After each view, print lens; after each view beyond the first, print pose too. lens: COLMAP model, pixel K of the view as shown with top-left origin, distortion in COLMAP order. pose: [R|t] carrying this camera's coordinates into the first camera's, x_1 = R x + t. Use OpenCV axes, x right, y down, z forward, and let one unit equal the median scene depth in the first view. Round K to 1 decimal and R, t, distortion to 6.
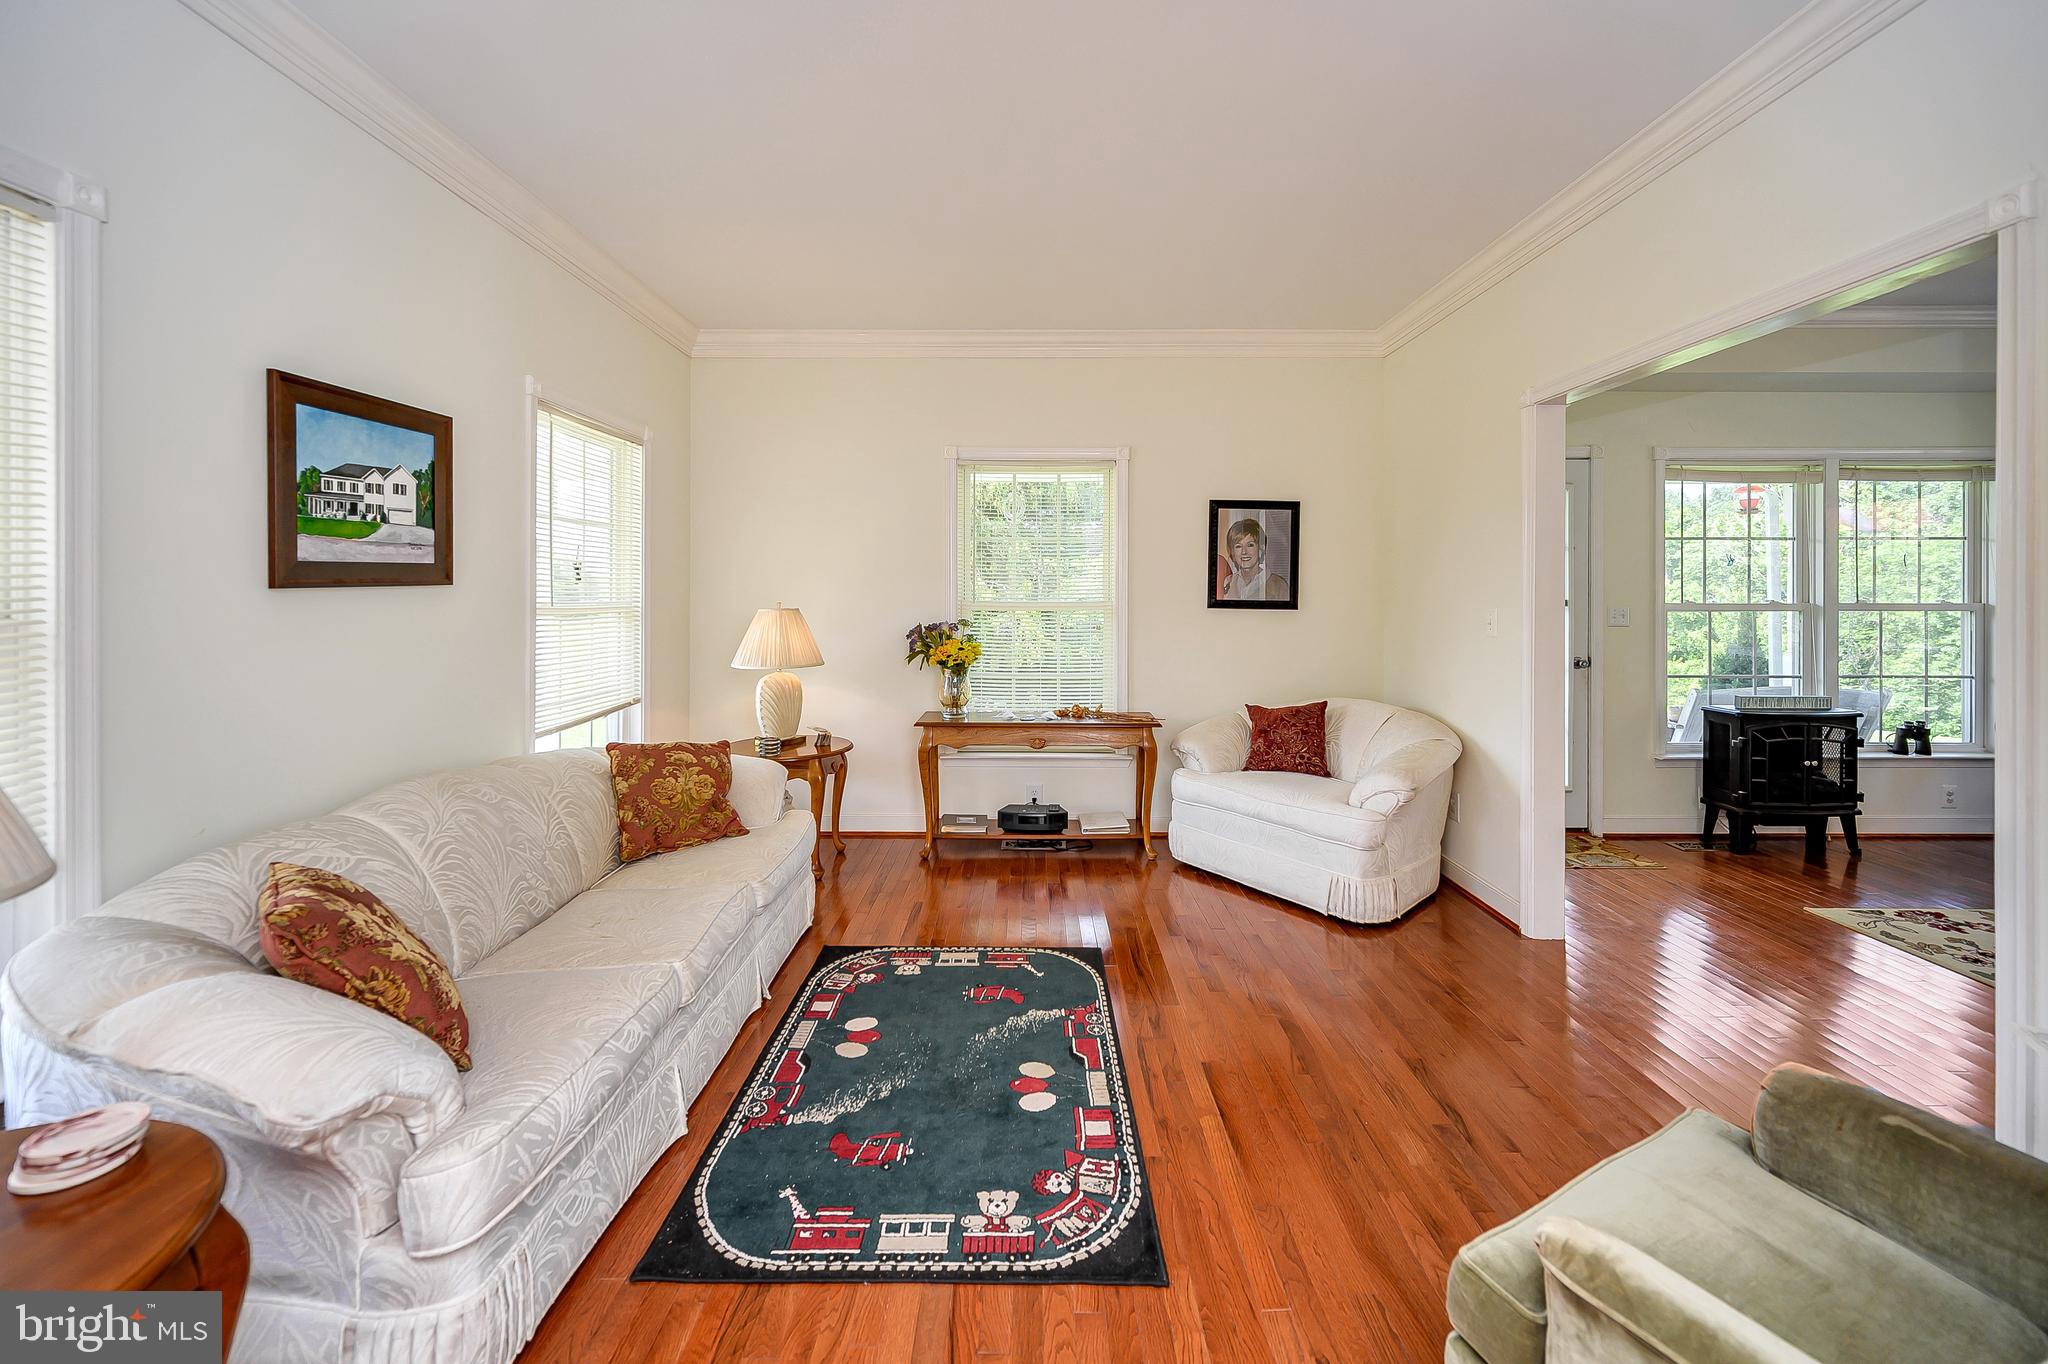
lens RADIAL K [[820.1, 0, 1024.6], [0, 820.1, 588.8], [0, 0, 1]] dist [-0.000072, -0.000031]
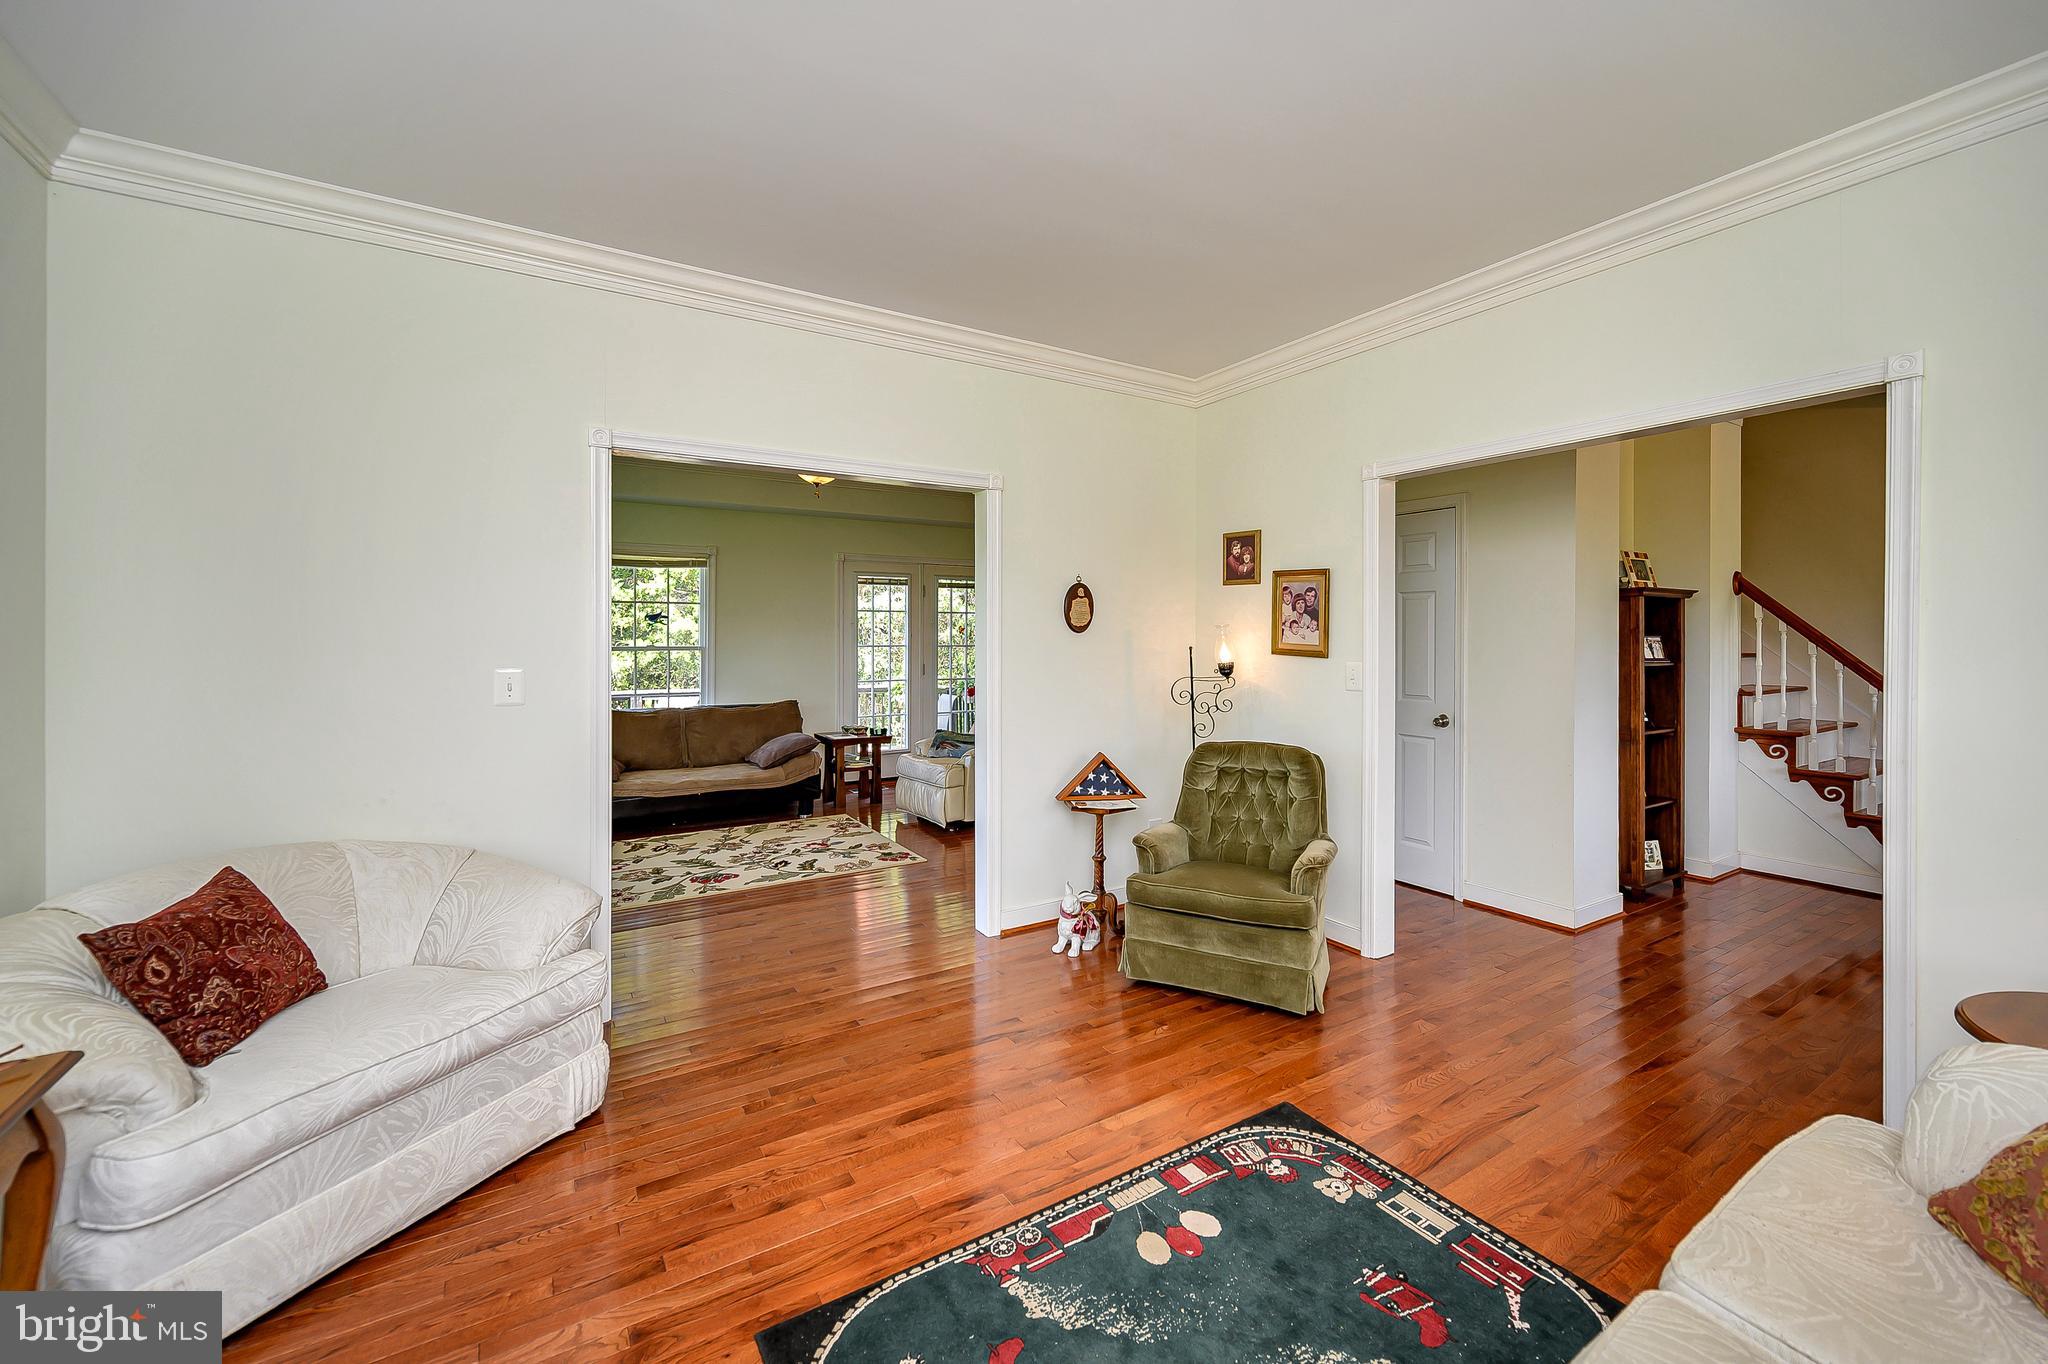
lens RADIAL K [[820.1, 0, 1060.6], [0, 820.1, 641.3], [0, 0, 1]] dist [-0.000072, -0.000031]
pose [[-0.537403, -0.002393, 0.843322, -0.782918], [0.000780, 0.999994, 0.003335, -0.014534], [-0.843325, 0.002450, -0.537398, 1.924007]]
